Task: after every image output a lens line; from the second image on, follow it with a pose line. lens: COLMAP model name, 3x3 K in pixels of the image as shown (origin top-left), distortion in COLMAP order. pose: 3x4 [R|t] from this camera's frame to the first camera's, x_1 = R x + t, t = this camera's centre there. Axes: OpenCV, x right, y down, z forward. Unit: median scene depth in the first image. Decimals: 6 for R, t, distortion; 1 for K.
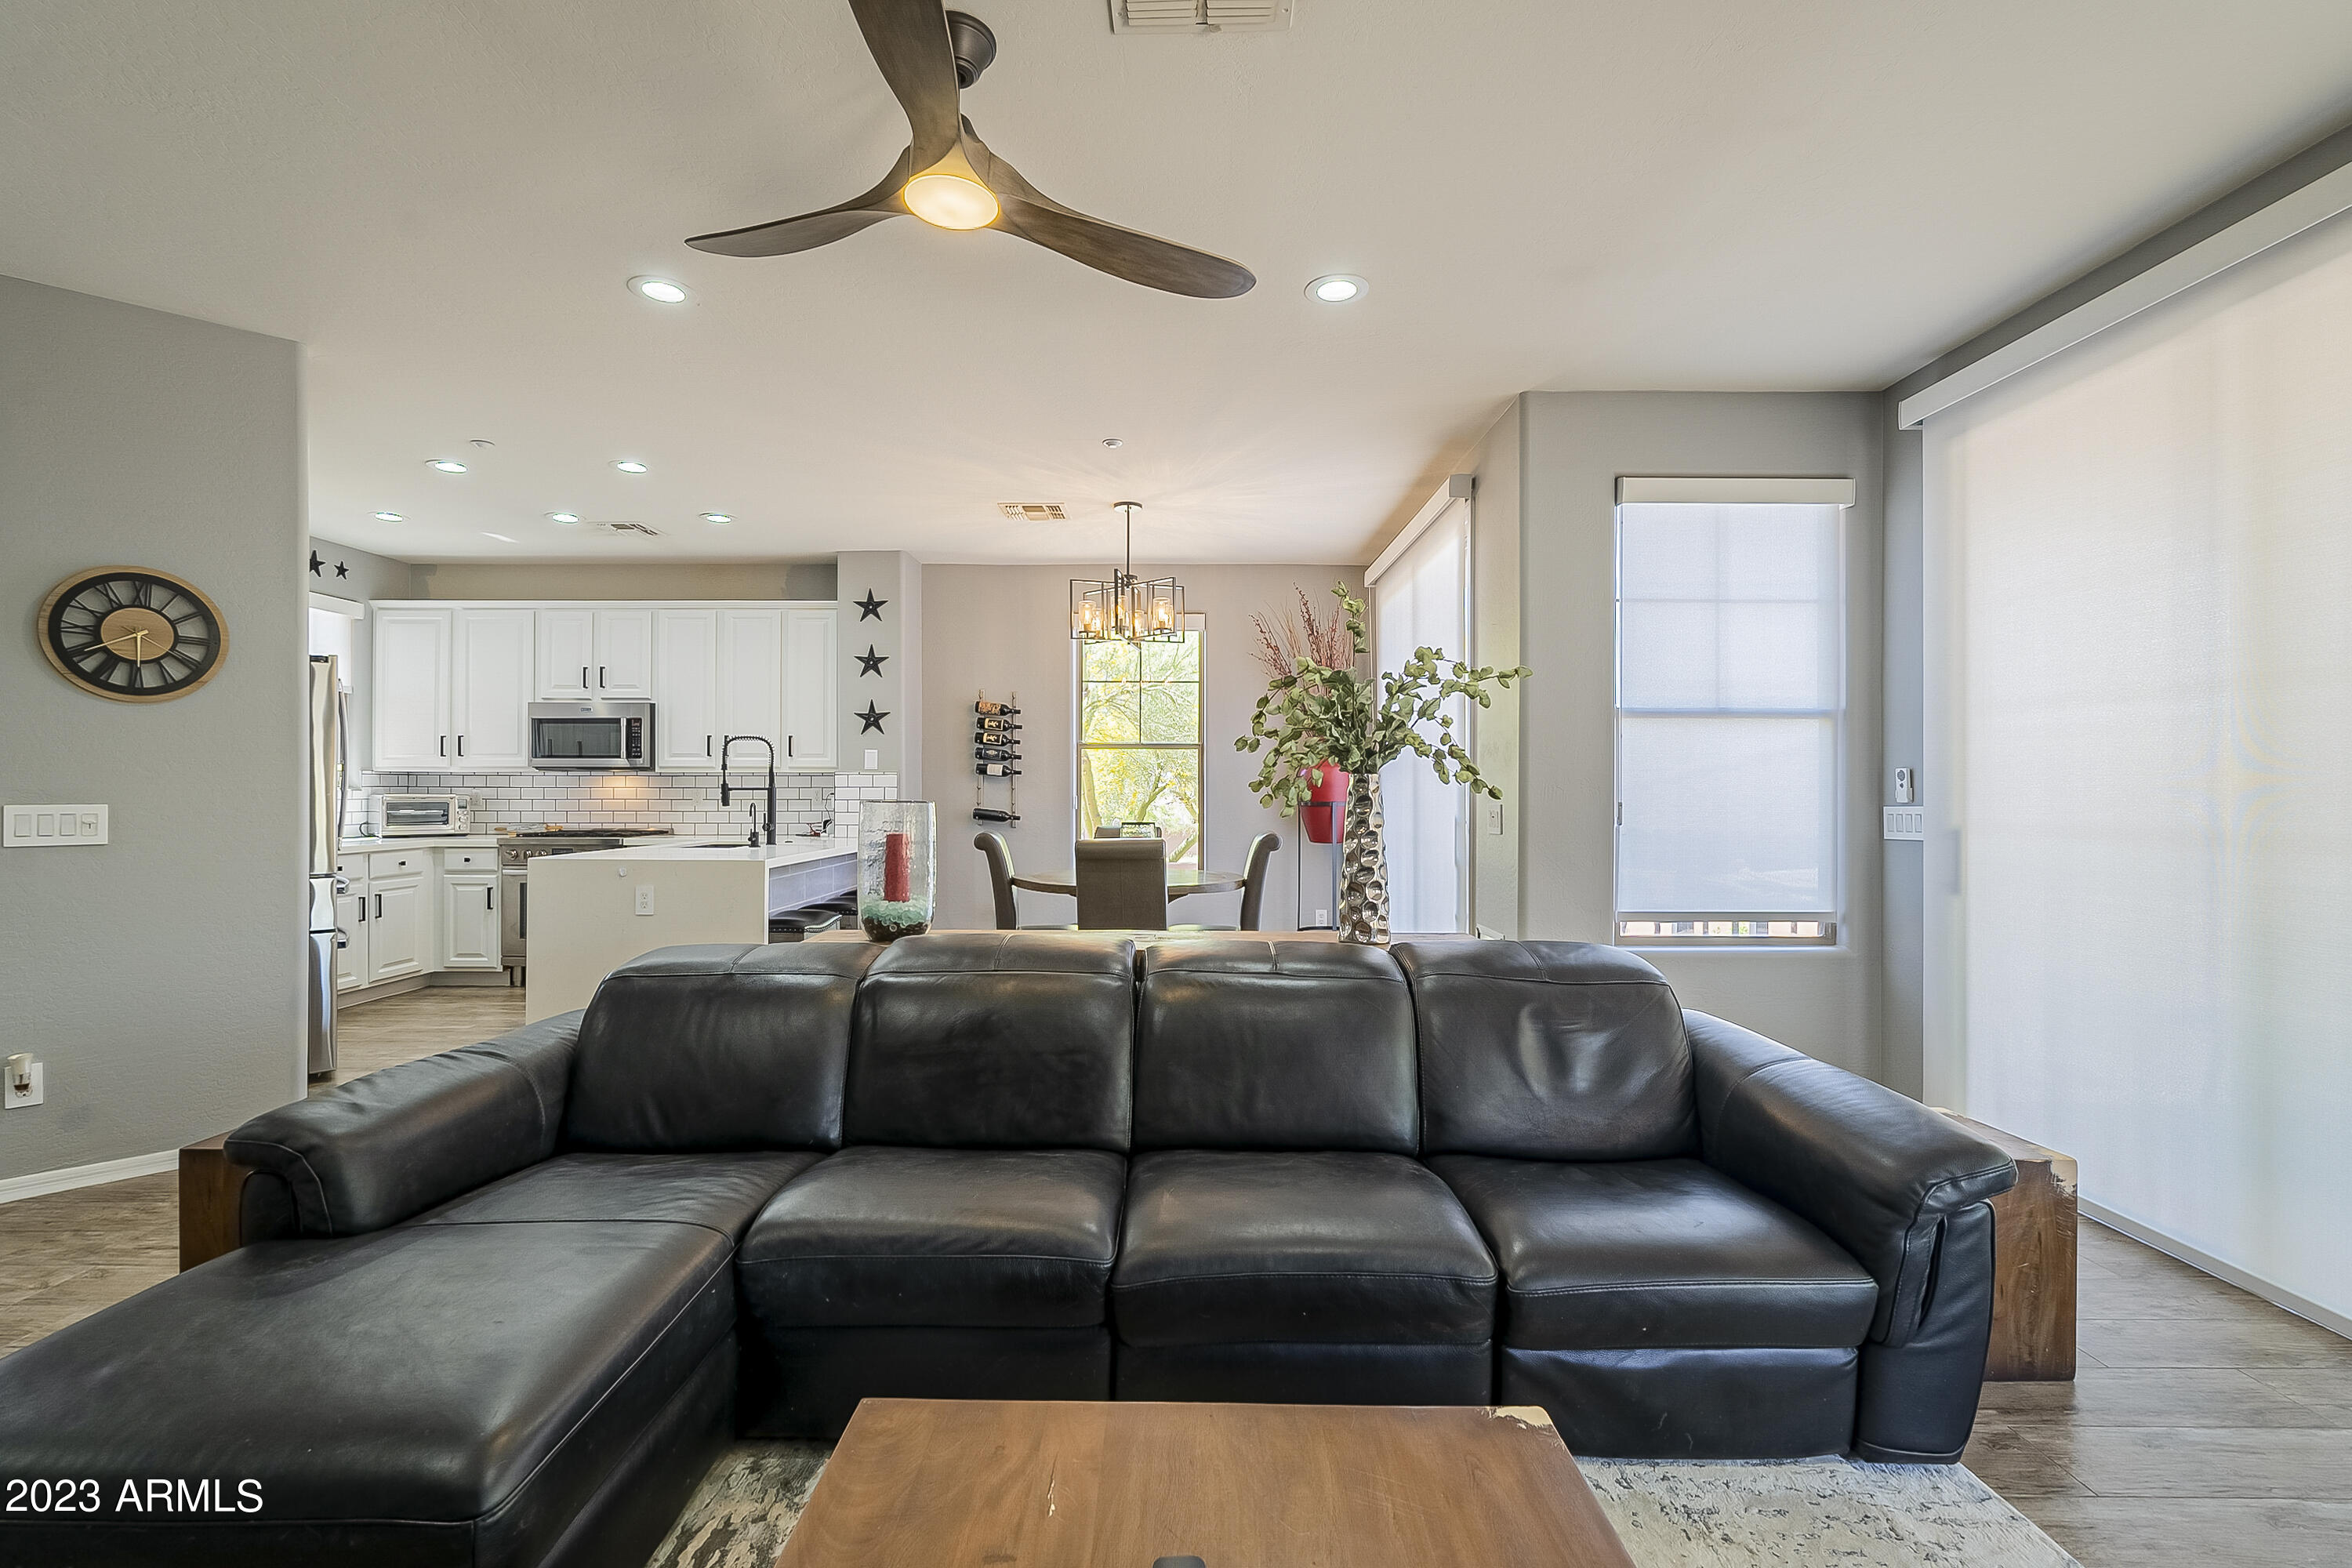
lens RADIAL K [[1028.5, 0, 1183.4], [0, 1028.5, 783.8], [0, 0, 1]] dist [-0.000488, -0.001421]
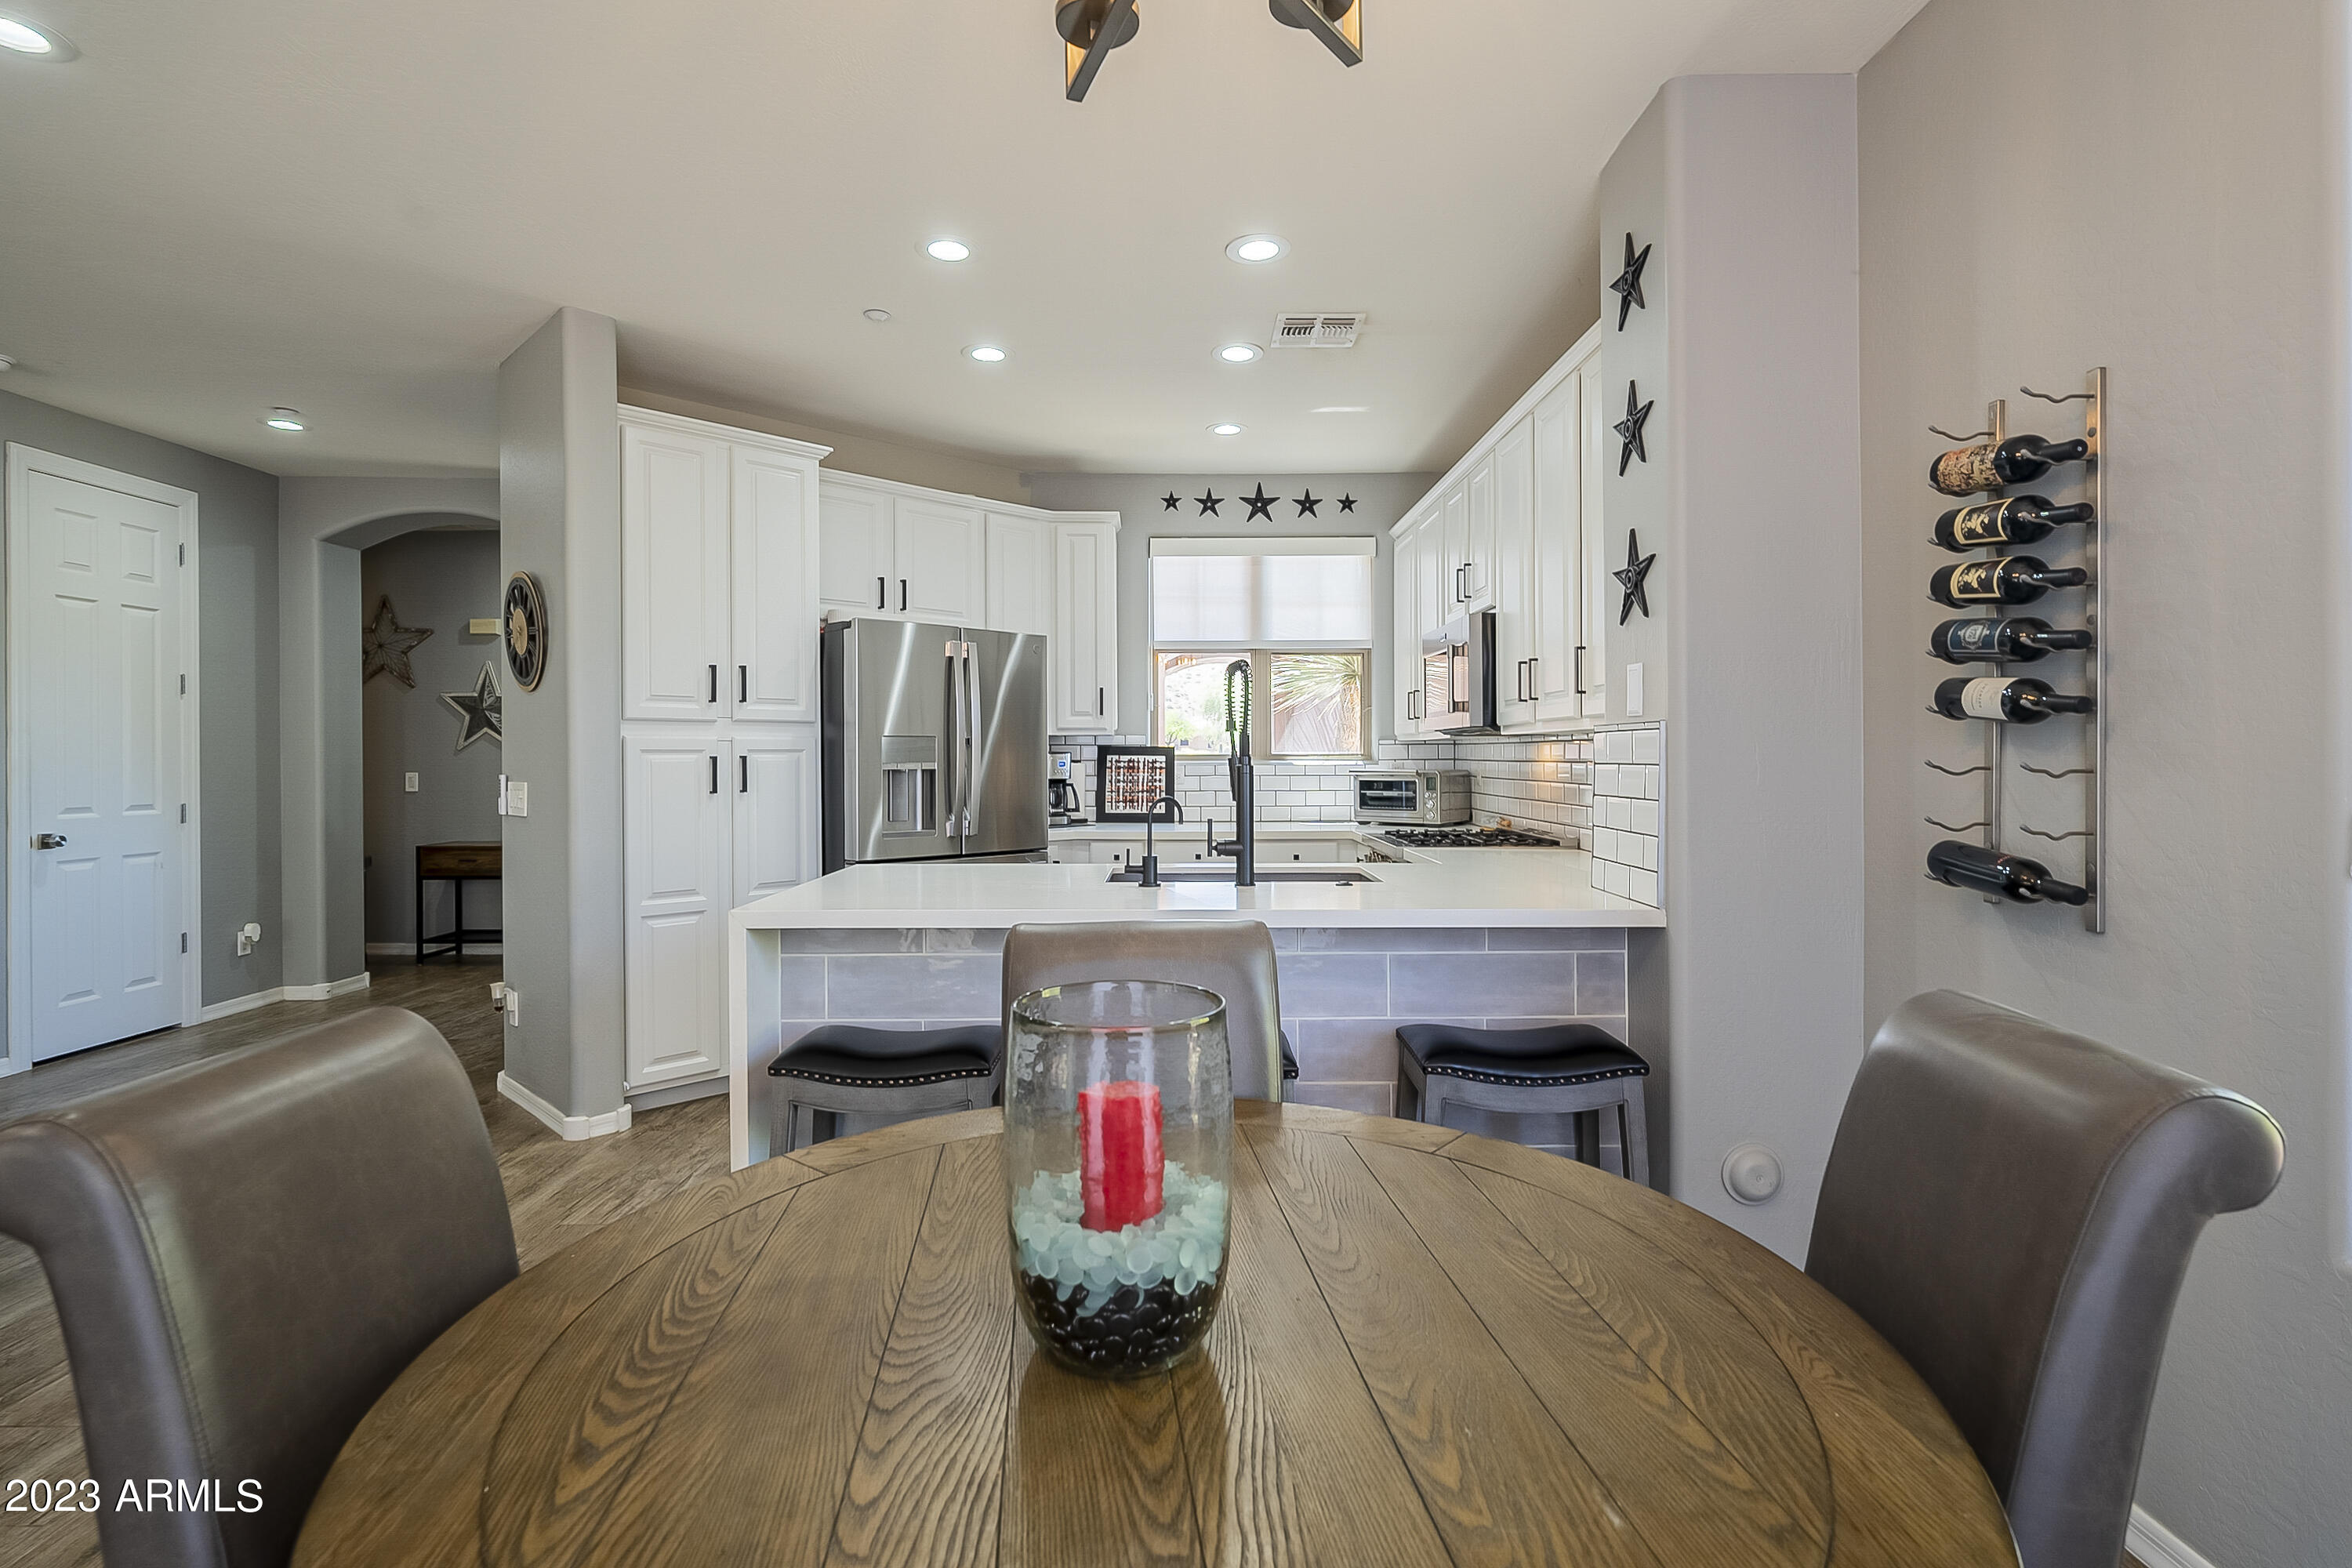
lens RADIAL K [[1127.6, 0, 1177.0], [0, 1127.6, 769.9], [0, 0, 1]] dist [-0.001494, -0.000328]
pose [[0.002552, 0.009230, -0.999954, 0.175020], [-0.005841, 0.999940, 0.009215, 0.005530], [0.999980, 0.005818, 0.002606, 1.381319]]
